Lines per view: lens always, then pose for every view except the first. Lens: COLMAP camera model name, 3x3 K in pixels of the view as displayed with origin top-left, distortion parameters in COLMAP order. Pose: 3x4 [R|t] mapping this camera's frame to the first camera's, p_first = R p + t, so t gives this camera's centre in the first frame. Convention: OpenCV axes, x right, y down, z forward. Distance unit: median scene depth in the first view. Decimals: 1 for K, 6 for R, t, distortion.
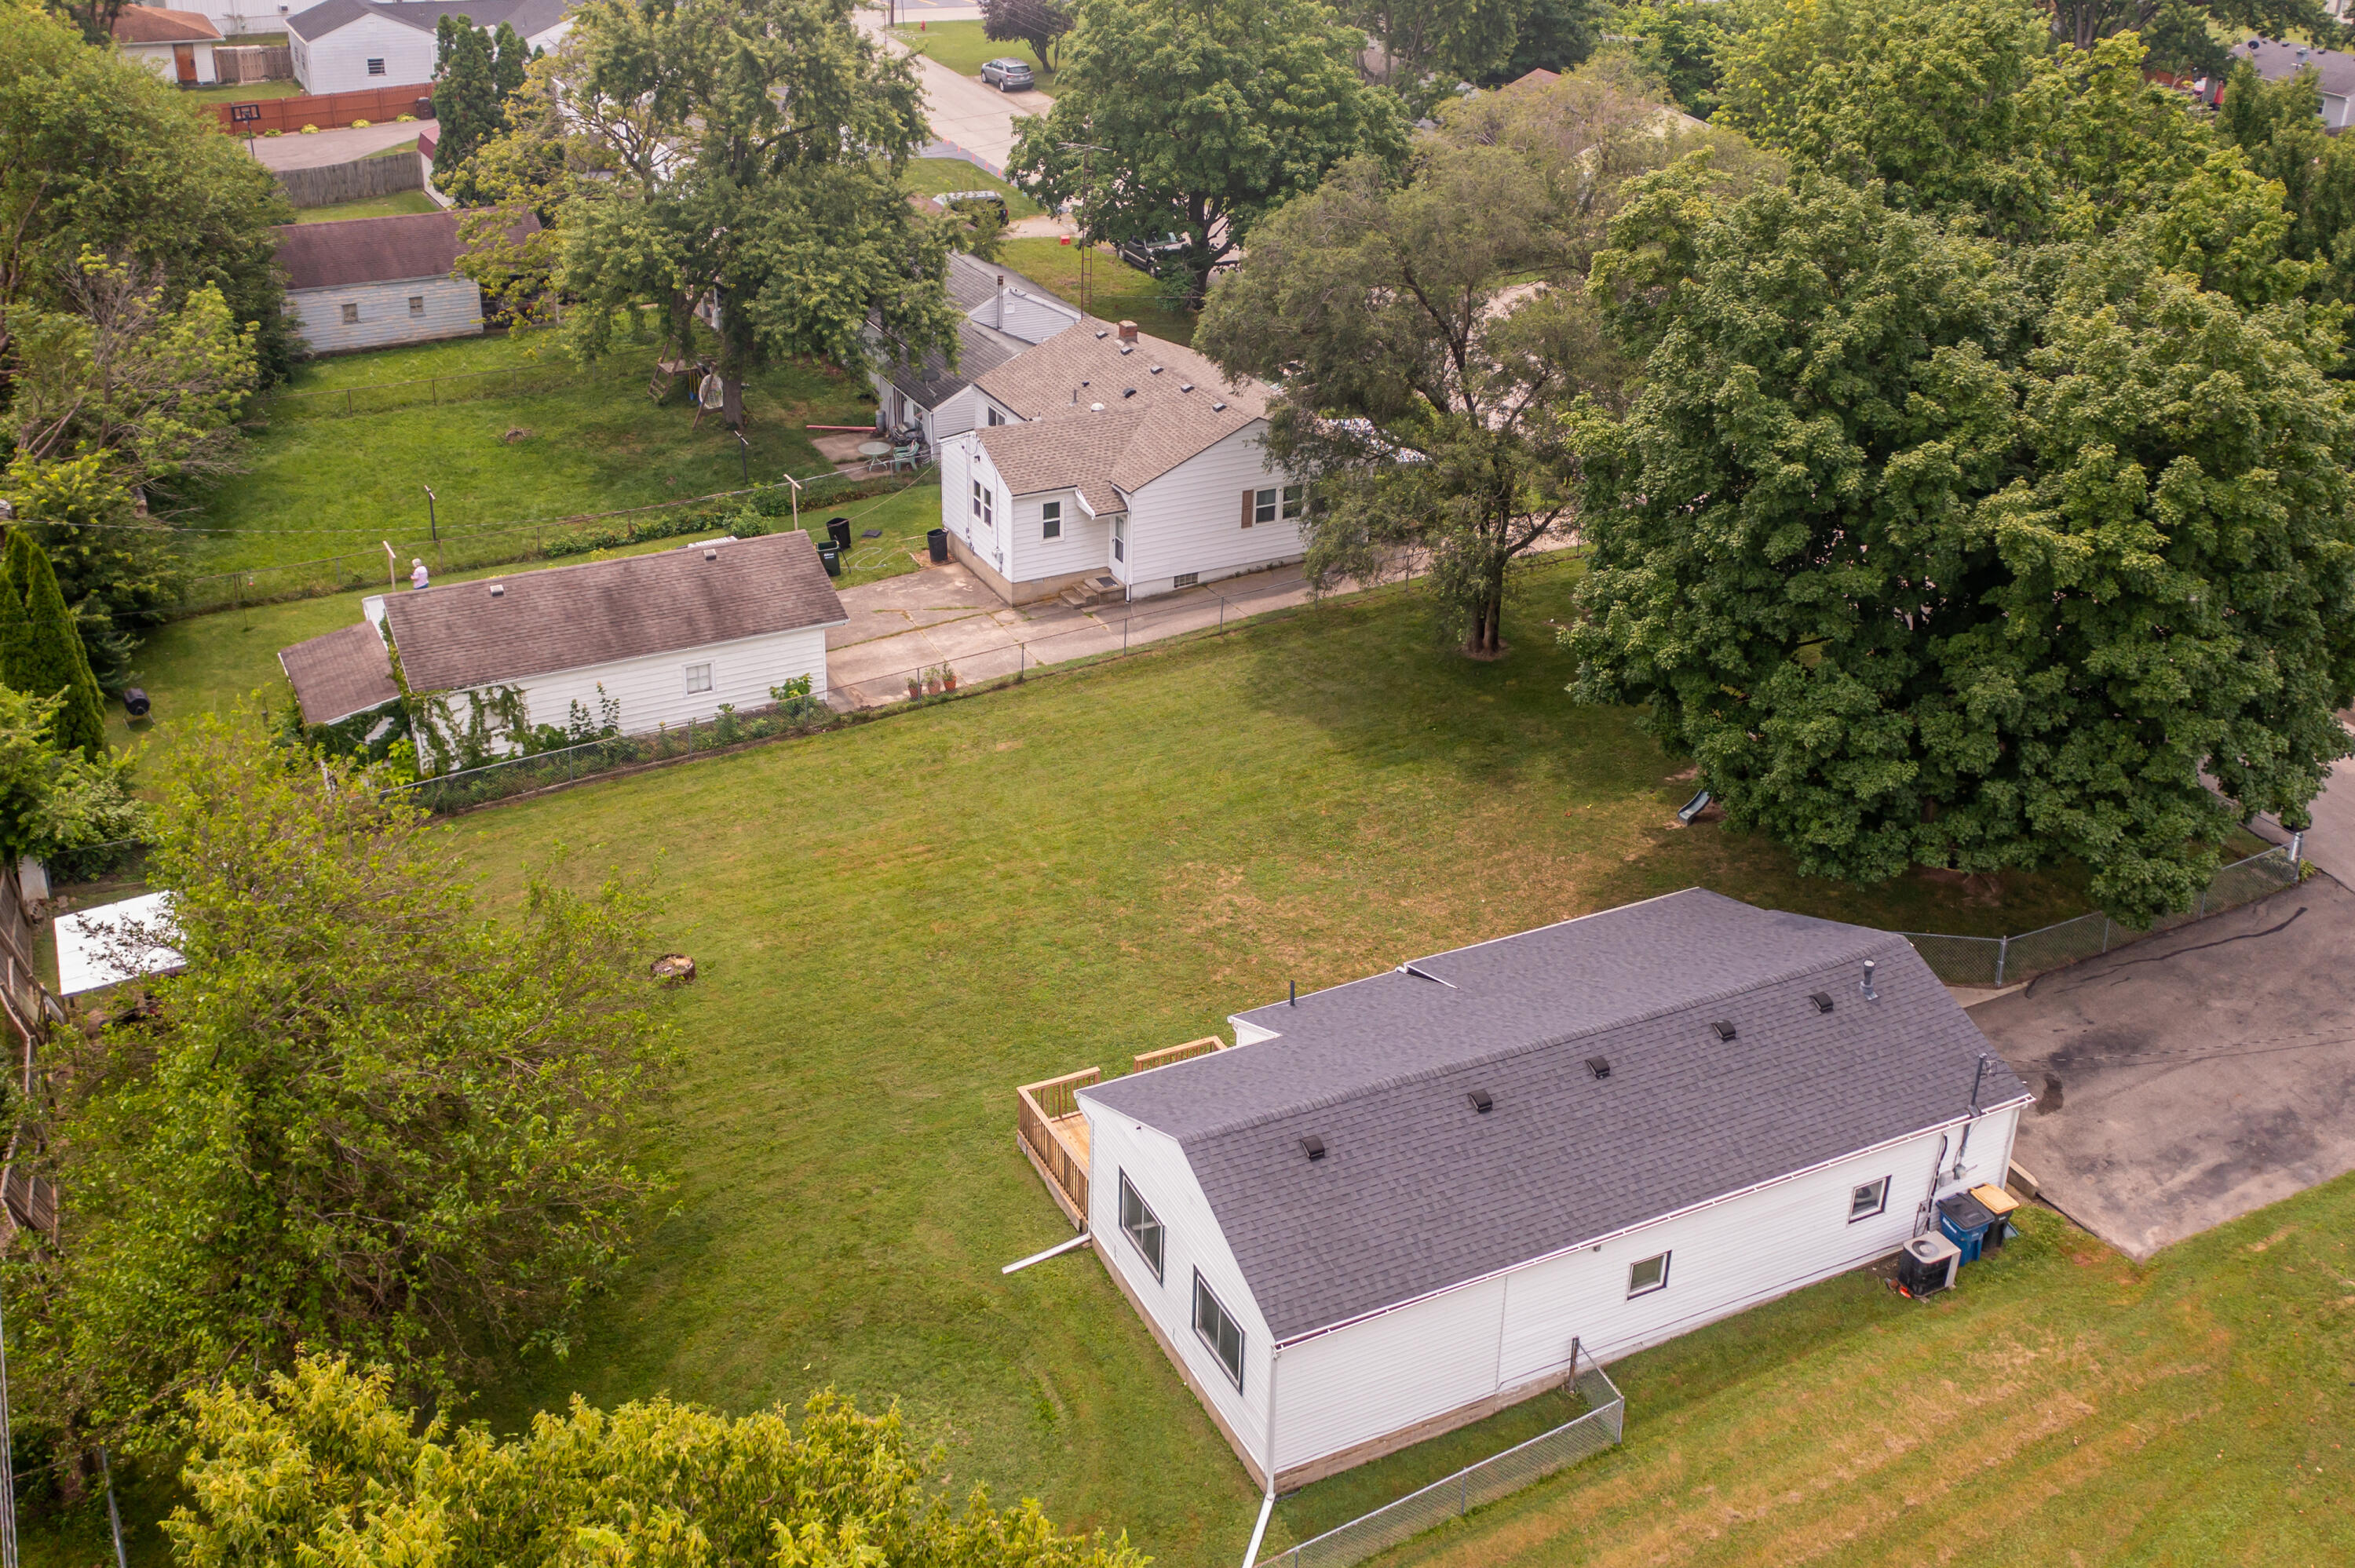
lens RADIAL K [[2241.0, 0, 1179.0], [0, 2241.0, 630.2], [0, 0, 1]] dist [0.012160, -0.003019]
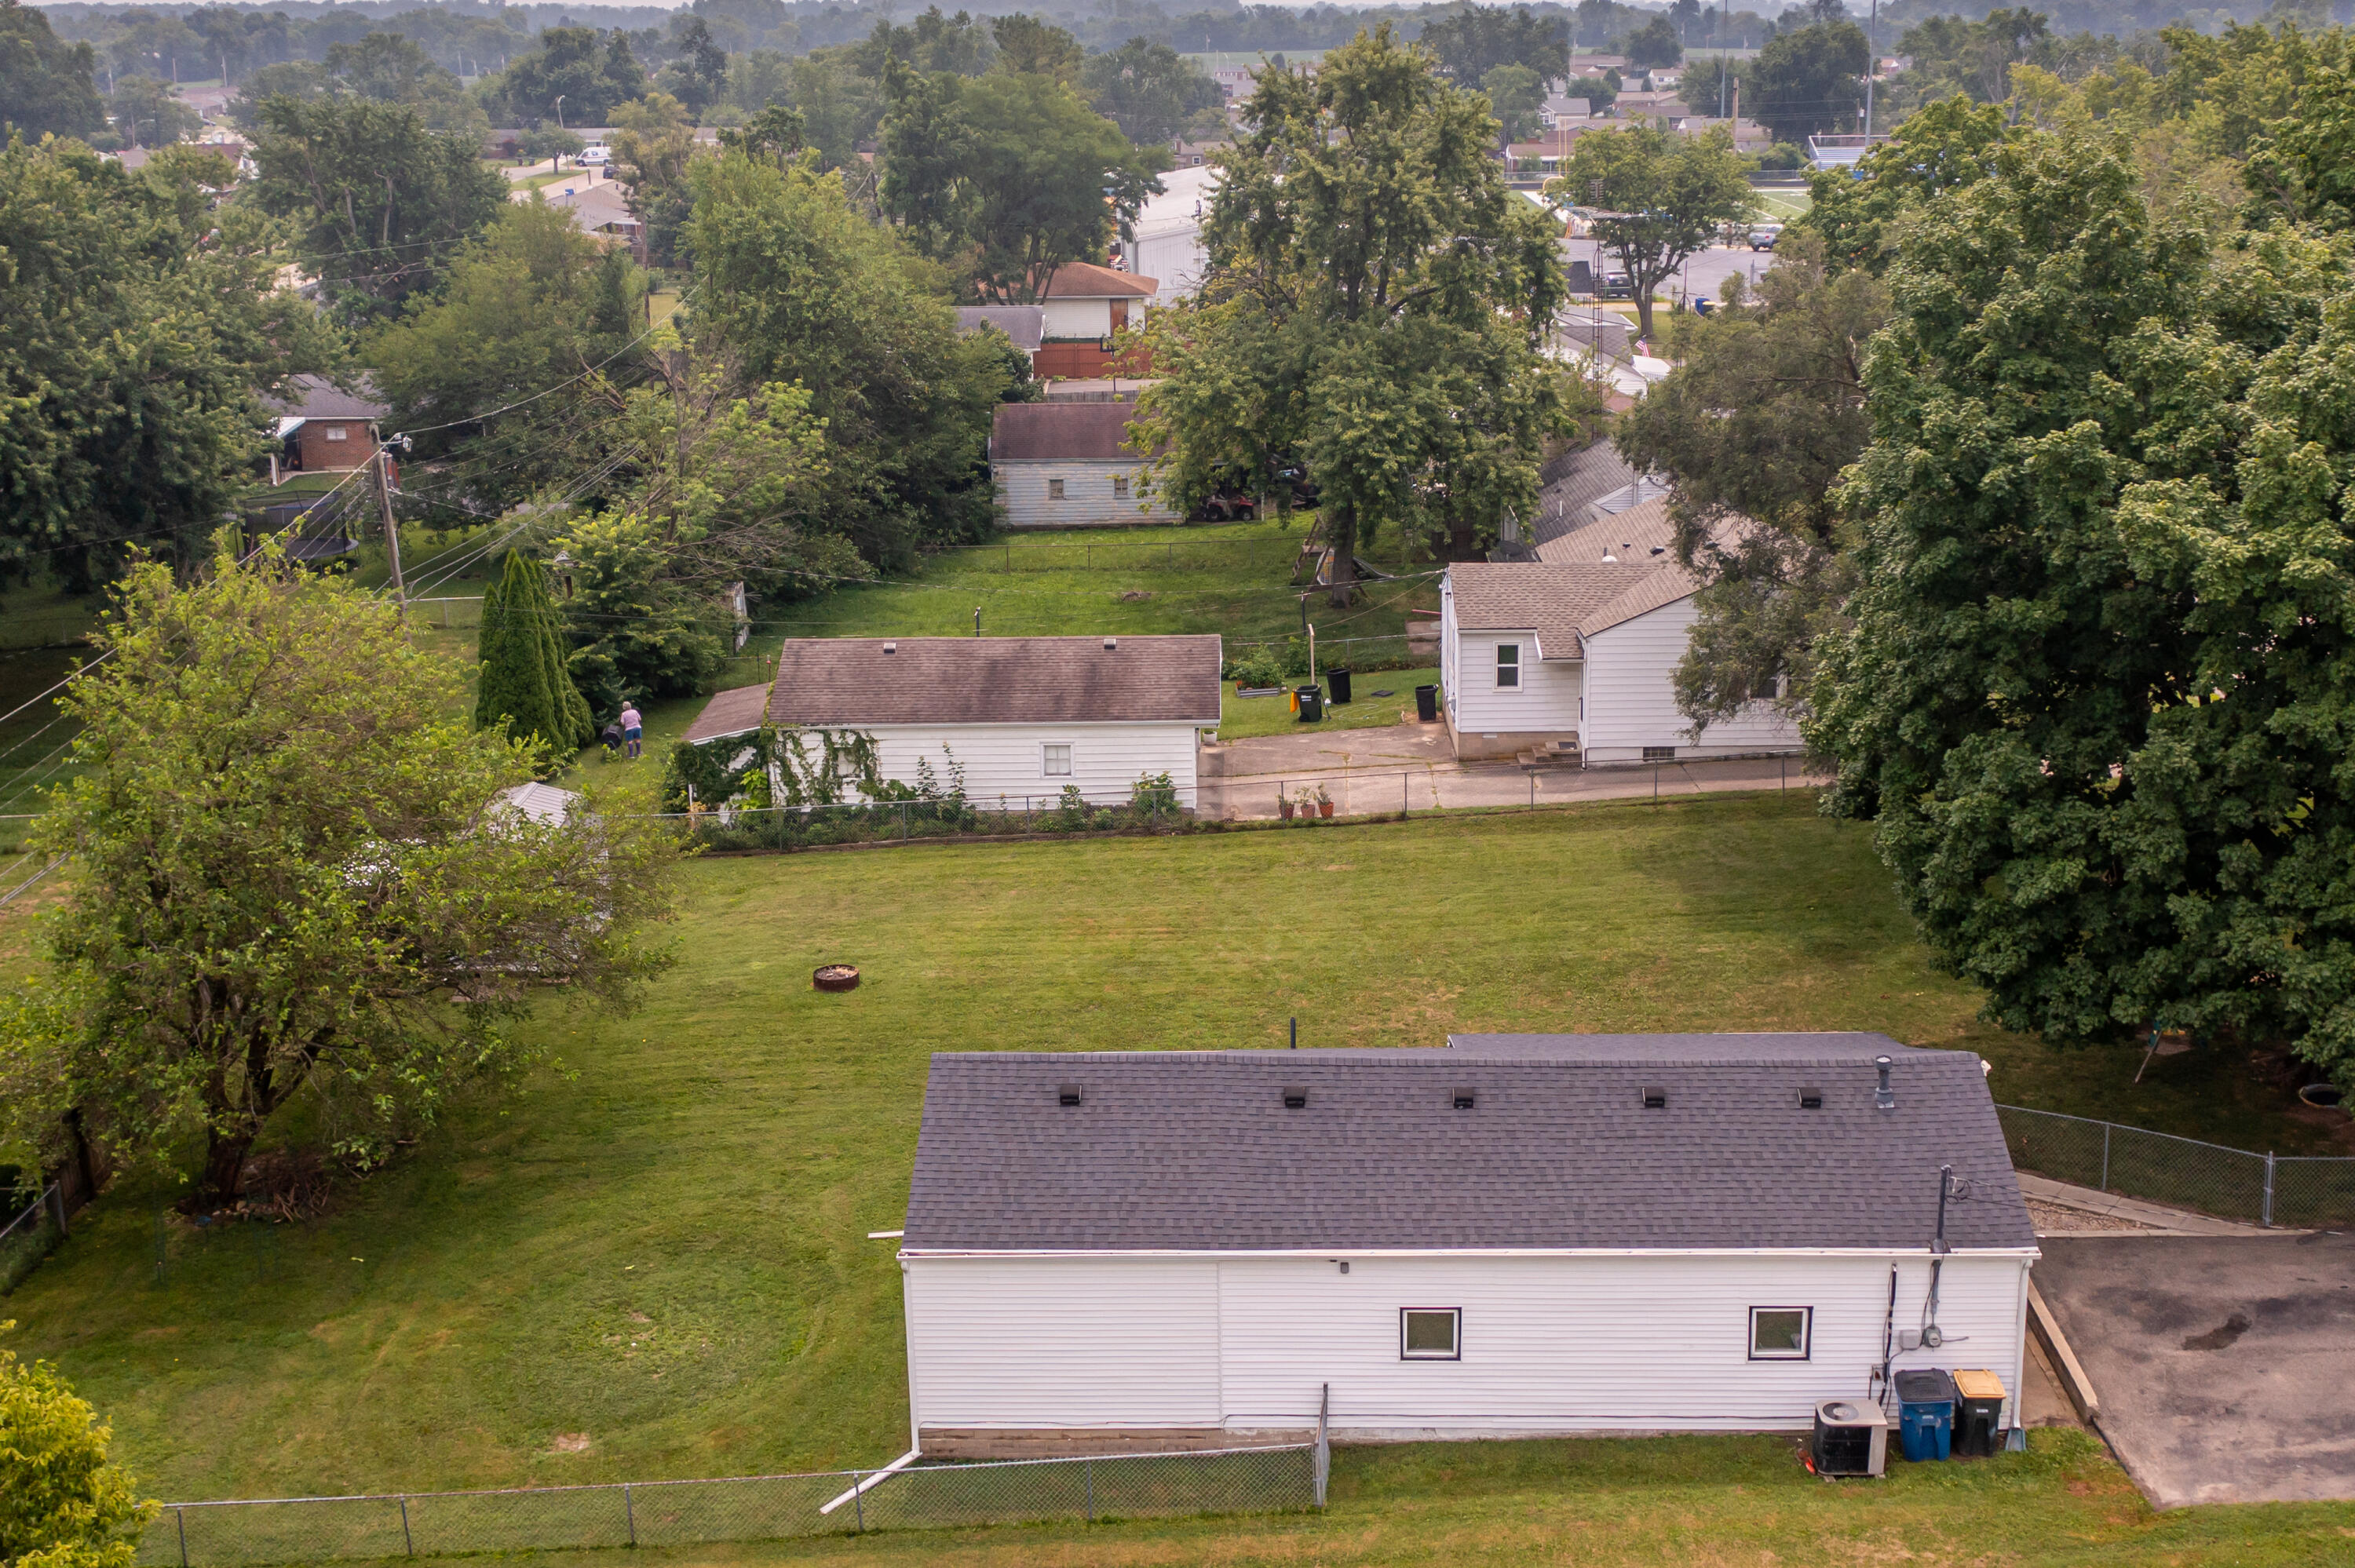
lens RADIAL K [[2557.1, 0, 1209.7], [0, 2557.1, 781.5], [0, 0, 1]] dist [-0.005624, -0.019734]
pose [[0.883234, 0.104393, -0.457165, 0.353075], [-0.162333, 0.982693, -0.089228, 0.121436], [0.439938, 0.153022, 0.884895, 0.074399]]
